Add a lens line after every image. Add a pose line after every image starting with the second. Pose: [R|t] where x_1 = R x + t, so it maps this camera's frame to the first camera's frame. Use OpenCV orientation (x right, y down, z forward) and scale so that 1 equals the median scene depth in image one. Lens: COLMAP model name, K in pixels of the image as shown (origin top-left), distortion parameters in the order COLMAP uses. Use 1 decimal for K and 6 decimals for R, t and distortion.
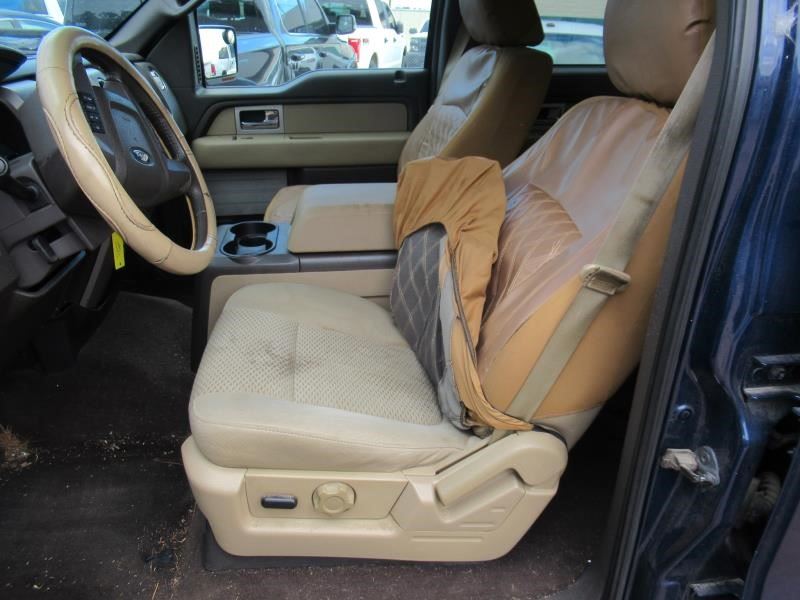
lens RADIAL K [[596.6, 0, 400.2], [0, 596.6, 299.9], [0, 0, 1]] dist [-0.008878, 0.002239]
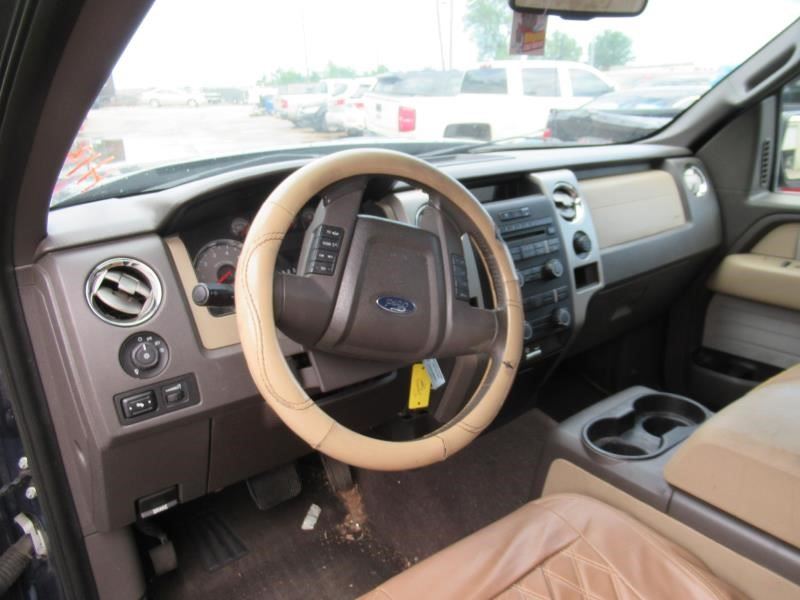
lens RADIAL K [[596.6, 0, 400.0], [0, 596.6, 300.4], [0, 0, 1]] dist [-0.008878, 0.002239]
pose [[0.500706, 0.260737, -0.825415, 0.150614], [-0.338902, 0.936484, 0.090241, -0.221261], [0.796517, 0.234550, 0.557268, 0.386546]]
